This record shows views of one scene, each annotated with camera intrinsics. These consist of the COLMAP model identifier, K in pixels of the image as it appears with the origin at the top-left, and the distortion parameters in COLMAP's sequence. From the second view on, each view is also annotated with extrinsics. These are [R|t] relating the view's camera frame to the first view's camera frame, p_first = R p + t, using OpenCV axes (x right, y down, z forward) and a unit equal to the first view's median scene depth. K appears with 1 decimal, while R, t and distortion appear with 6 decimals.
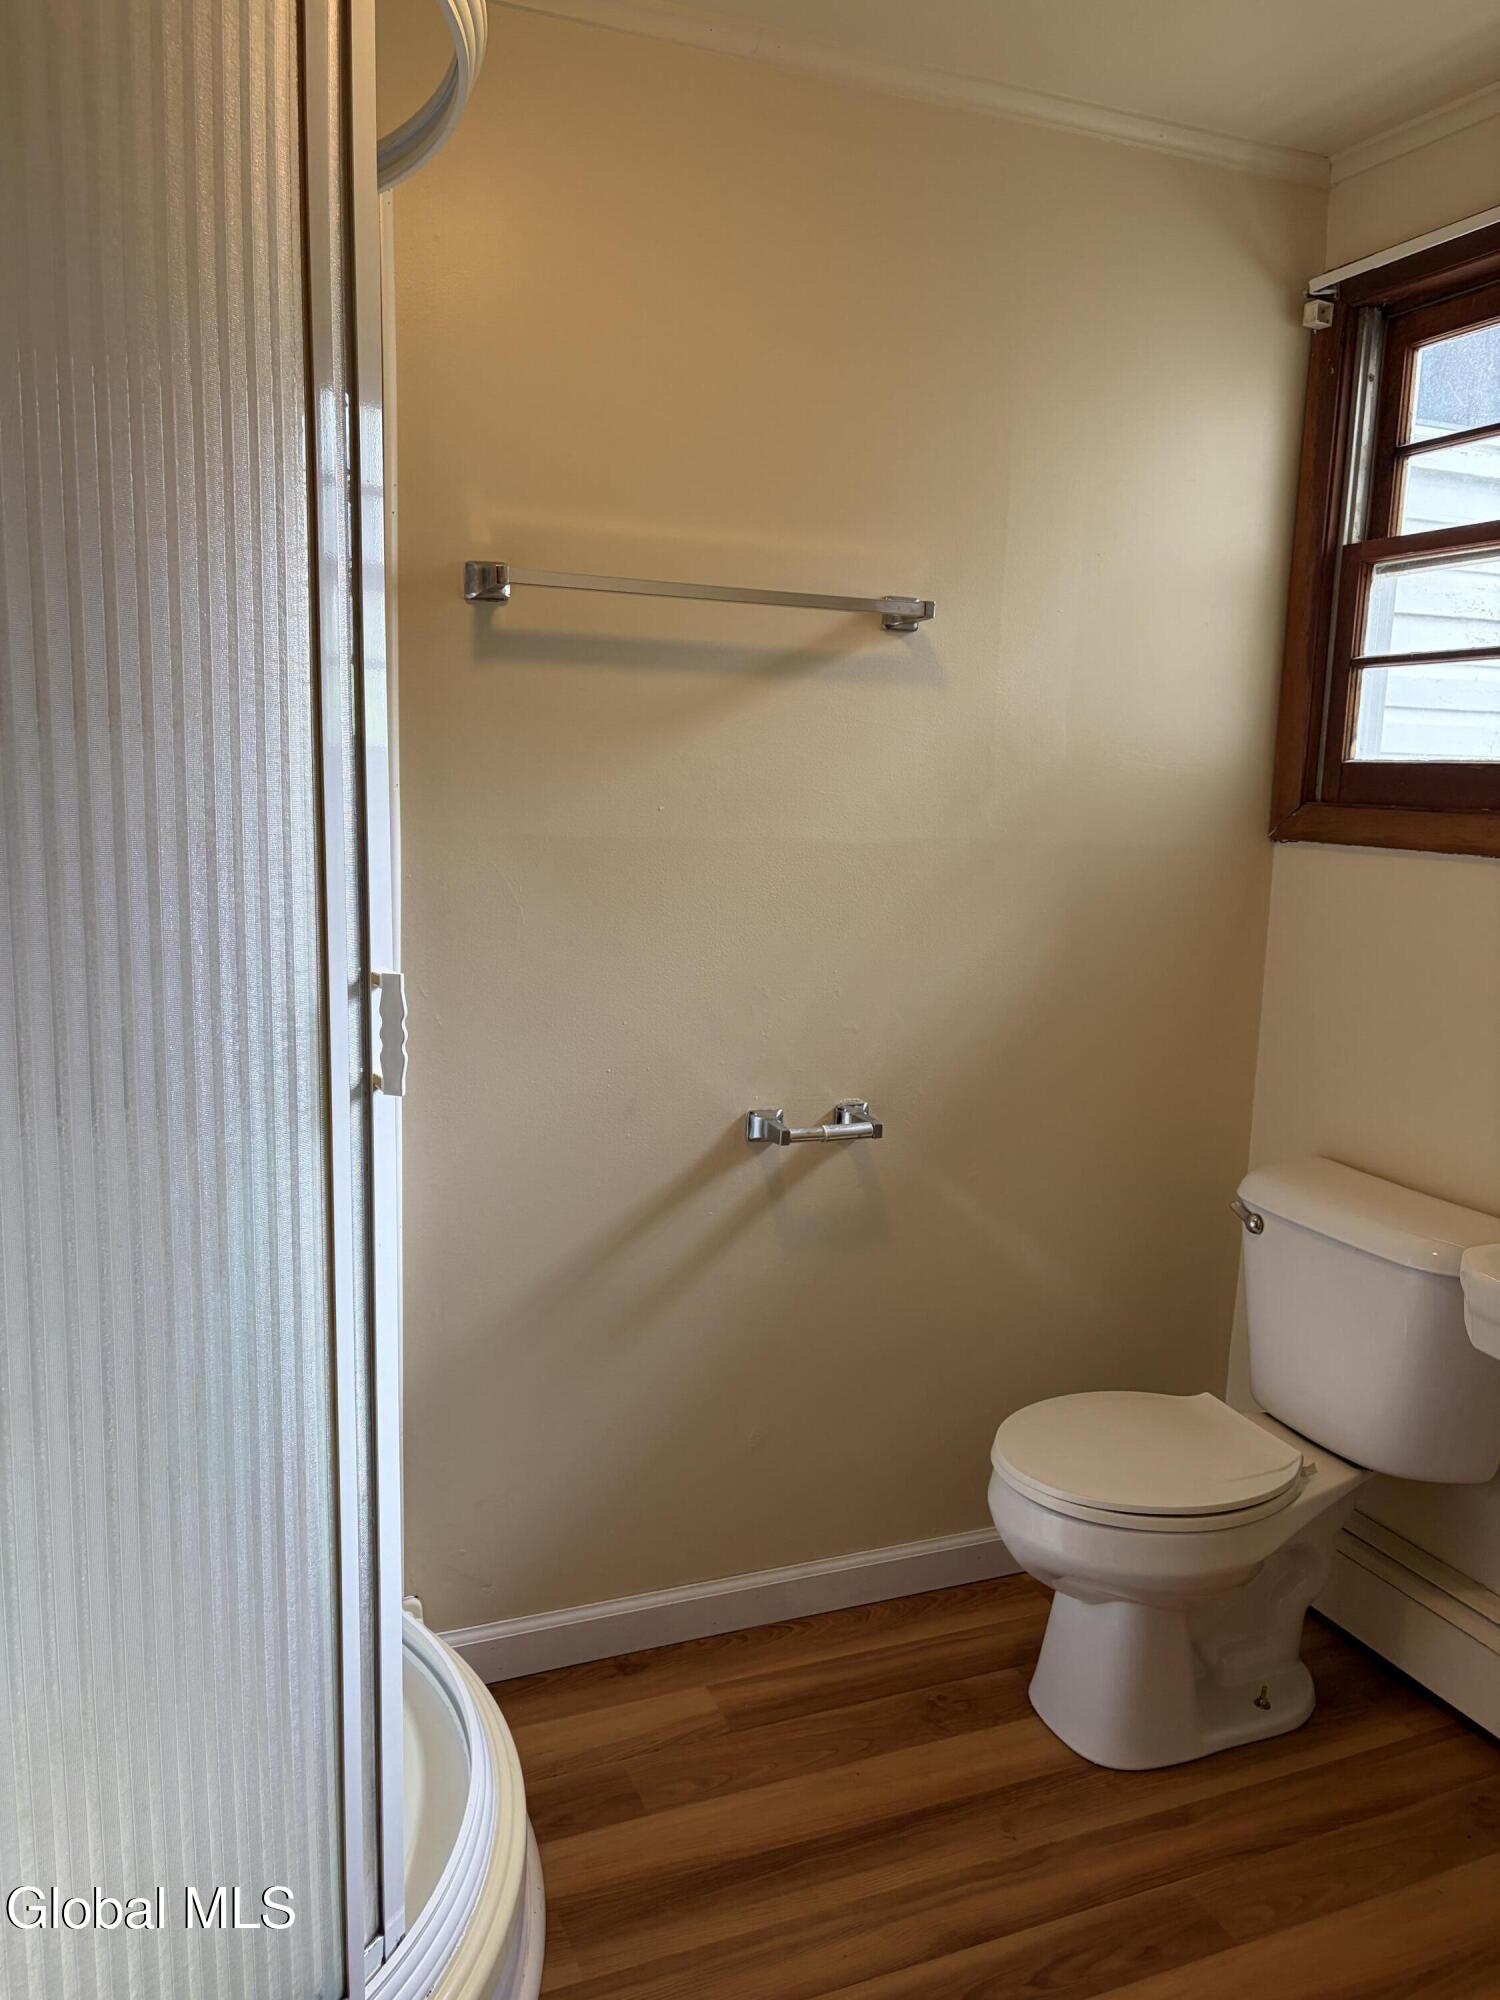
lens RADIAL K [[1506.0, 0, 744.8], [0, 1506.0, 998.3], [0, 0, 1]] dist [0.039277, -0.034975]
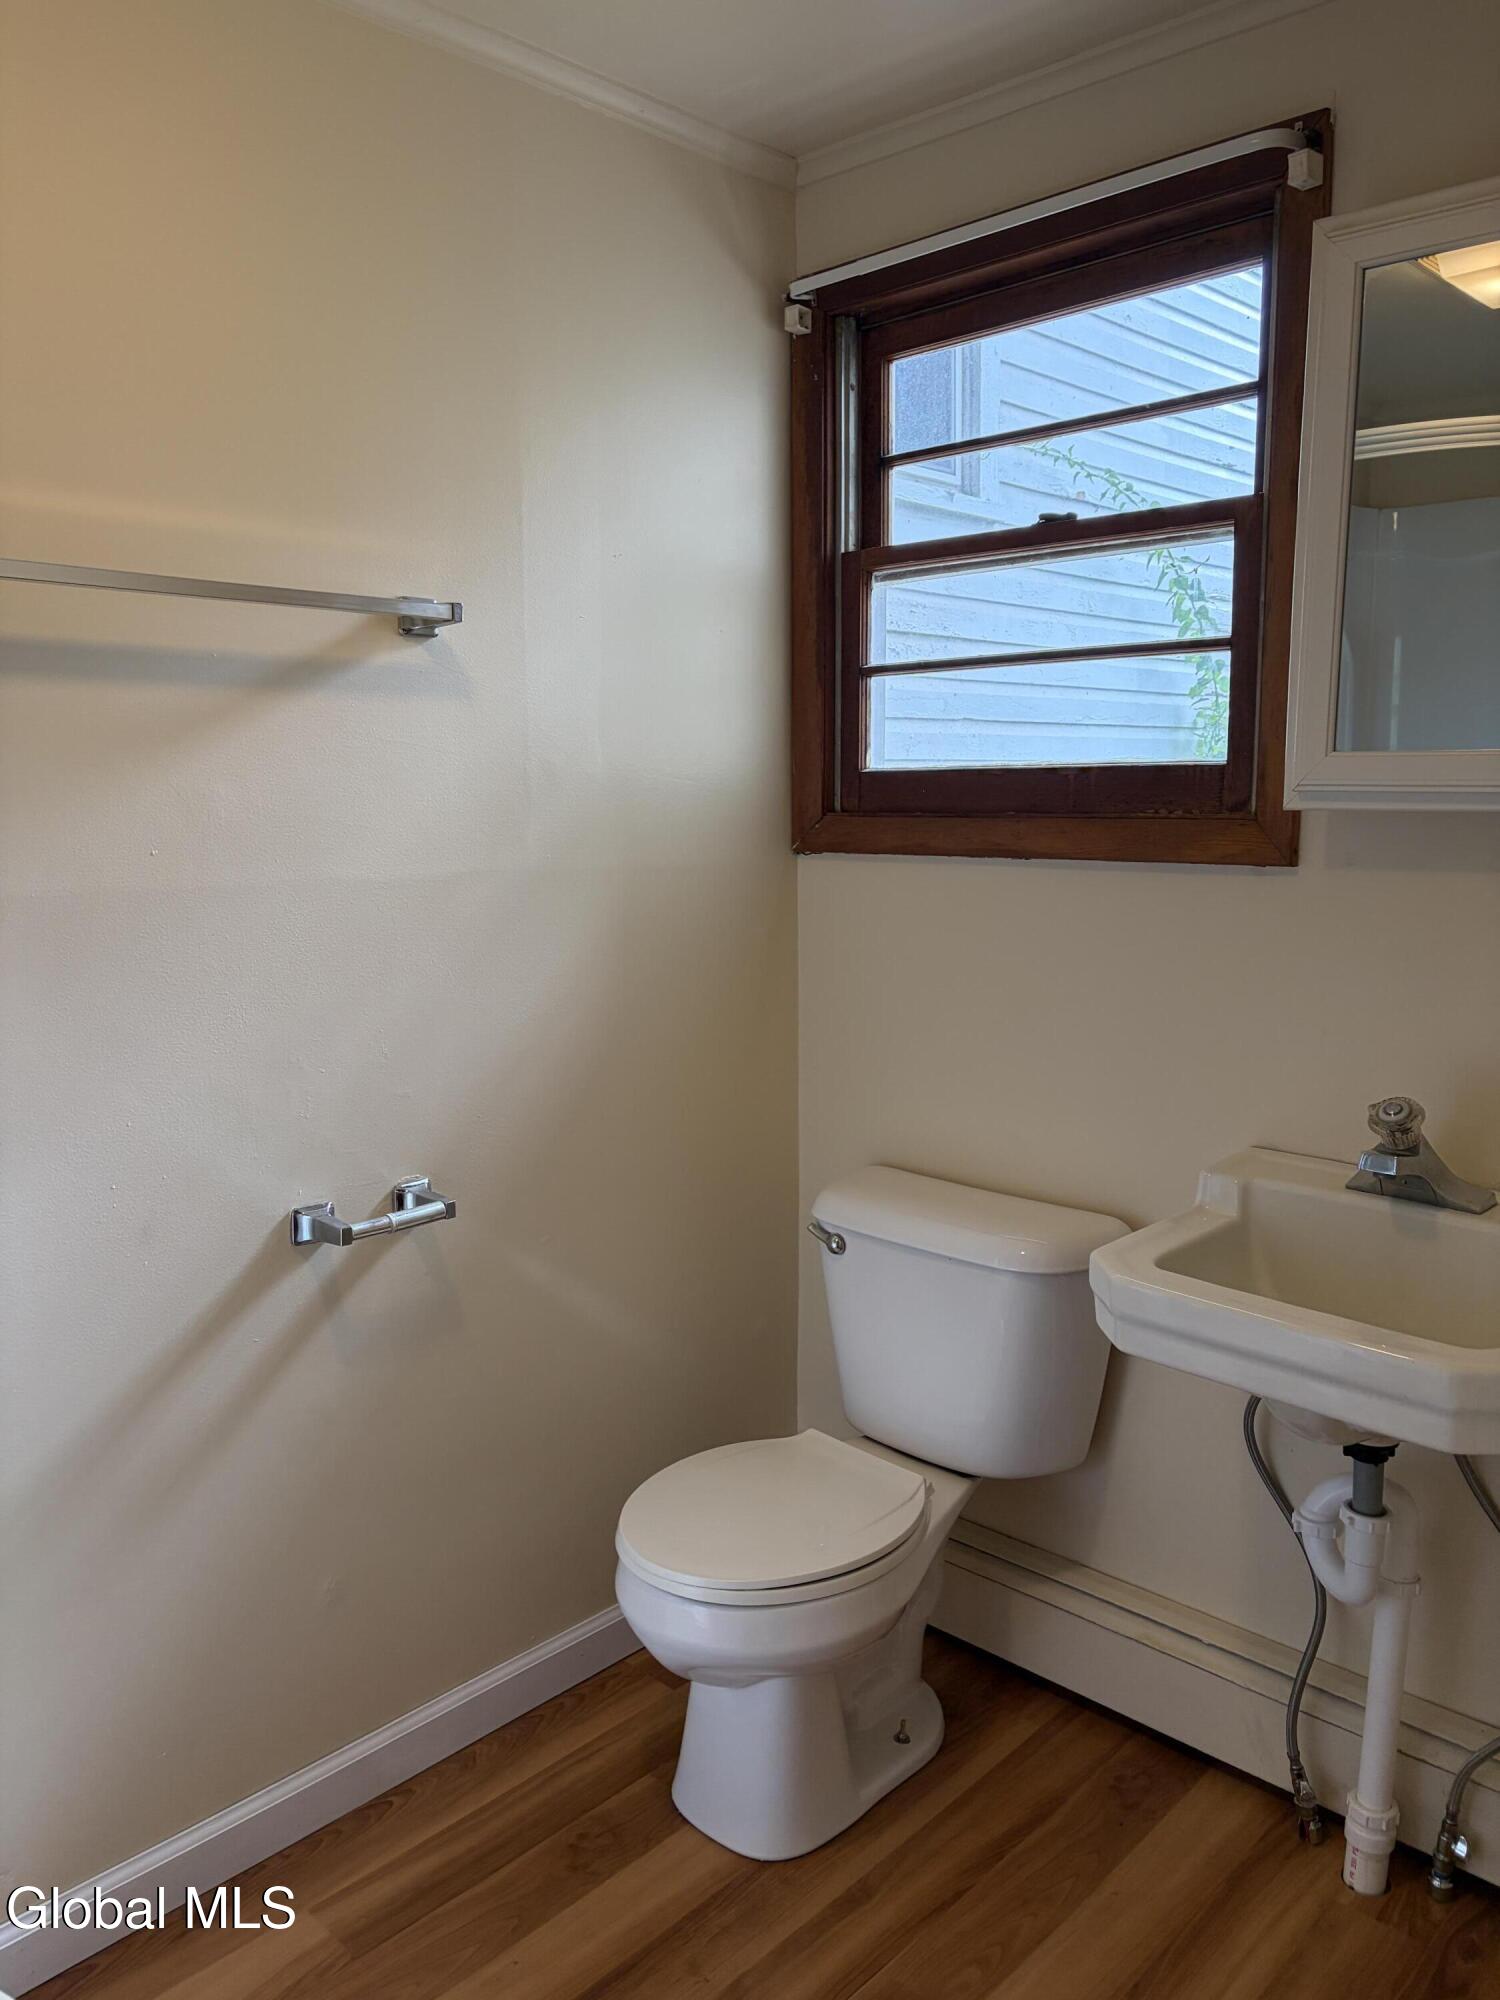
lens RADIAL K [[1506.0, 0, 762.7], [0, 1506.0, 1004.2], [0, 0, 1]] dist [0.039277, -0.034975]
pose [[0.918295, -0.094197, 0.384528, -0.068423], [0.098500, 0.995100, 0.008538, -0.019563], [-0.383448, 0.030036, 0.923074, 0.122208]]
